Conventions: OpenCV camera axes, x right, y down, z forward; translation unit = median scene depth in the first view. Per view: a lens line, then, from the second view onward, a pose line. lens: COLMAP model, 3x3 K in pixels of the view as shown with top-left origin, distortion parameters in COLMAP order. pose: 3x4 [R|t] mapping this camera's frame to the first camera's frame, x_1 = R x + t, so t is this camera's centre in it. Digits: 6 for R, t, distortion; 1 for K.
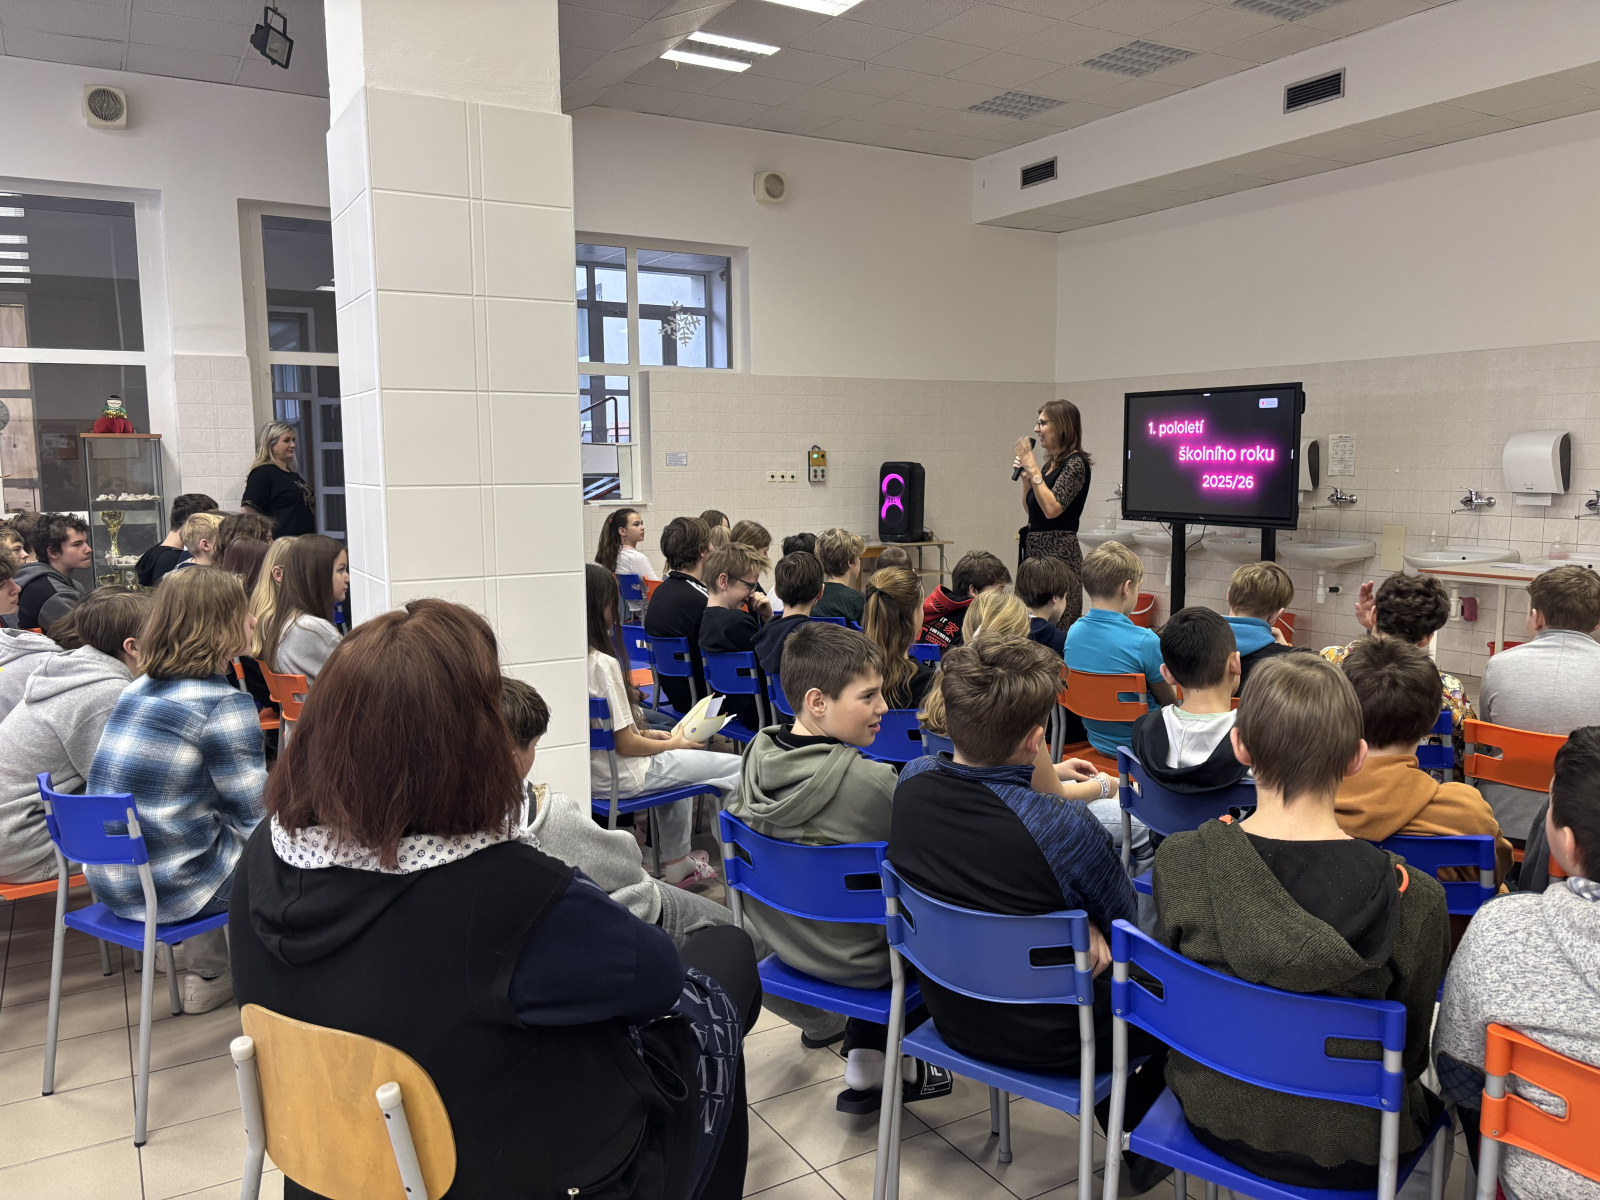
lens RADIAL K [[1195.0, 0, 775.6], [0, 1195.0, 622.7], [0, 0, 1]] dist [0.013872, -0.025280]
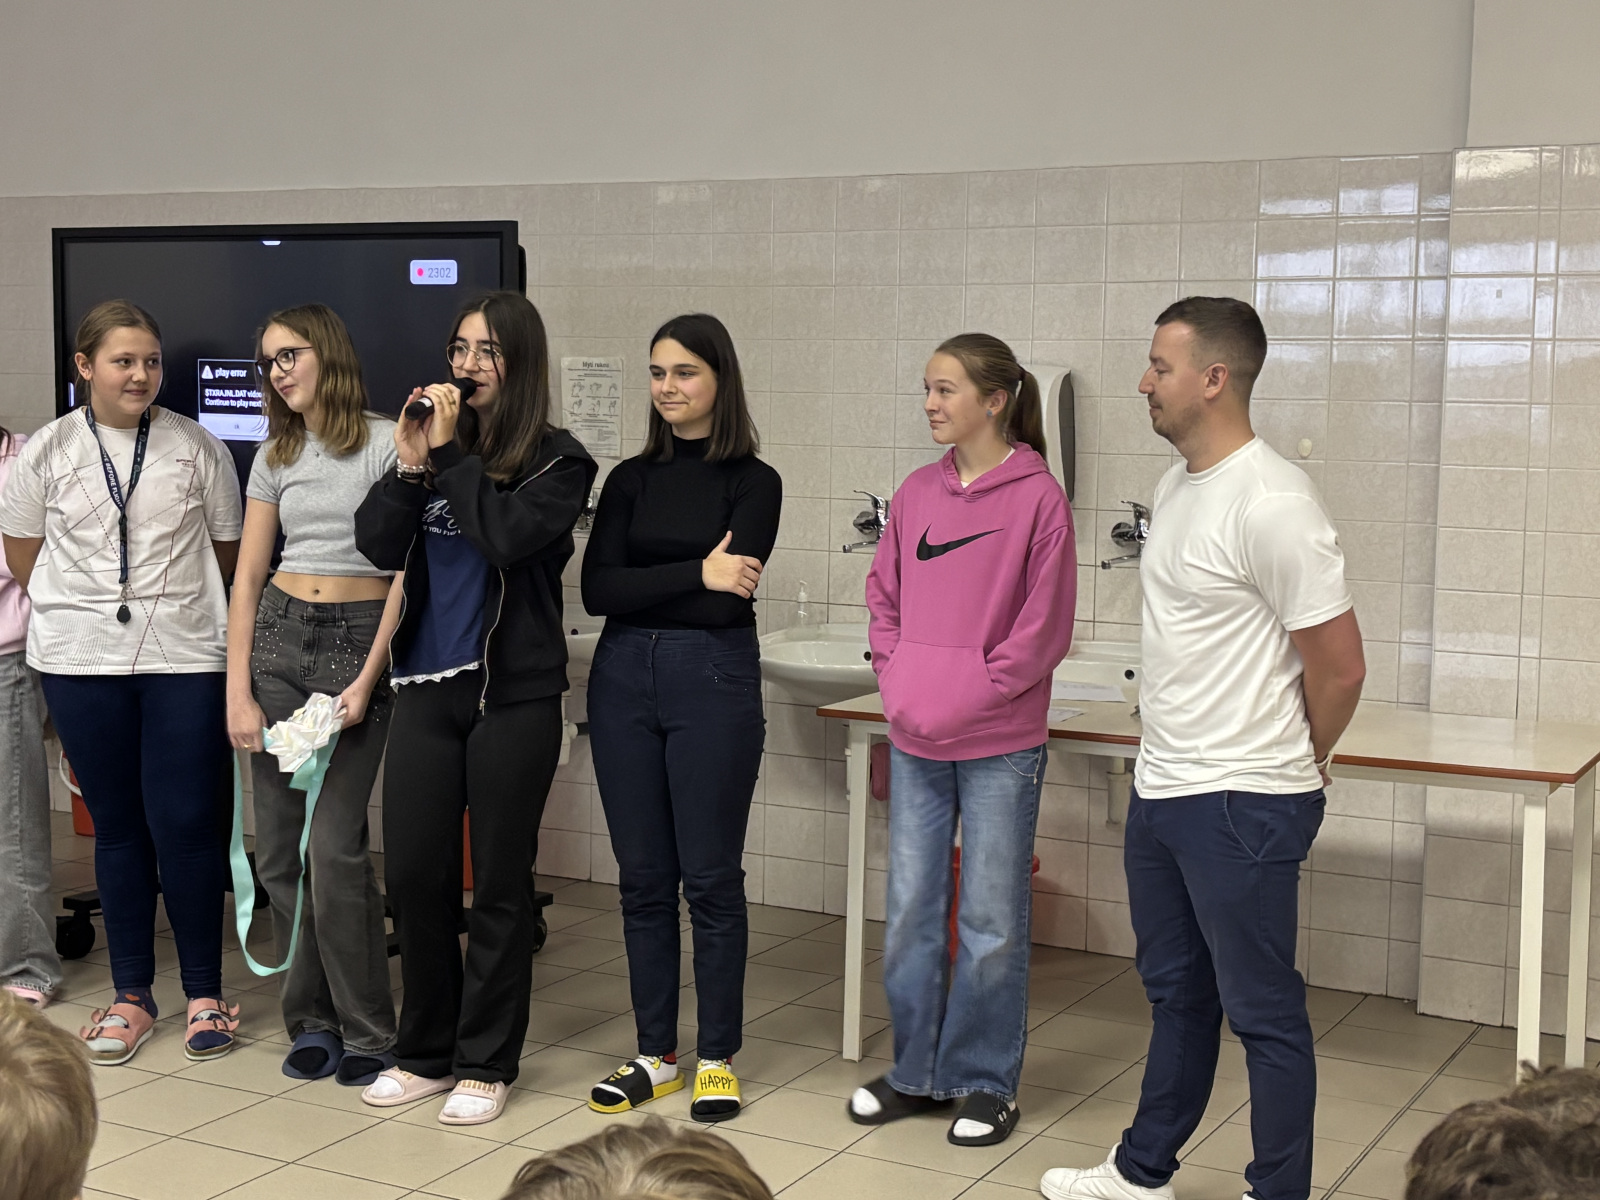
lens RADIAL K [[2264.9, 0, 753.6], [0, 2264.9, 616.0], [0, 0, 1]] dist [0.102406, 0.000000]
pose [[0.852122, -0.025917, 0.522701, 0.112624], [0.044623, 0.998734, -0.023225, -0.050479], [-0.521437, 0.043115, 0.852200, 0.324489]]
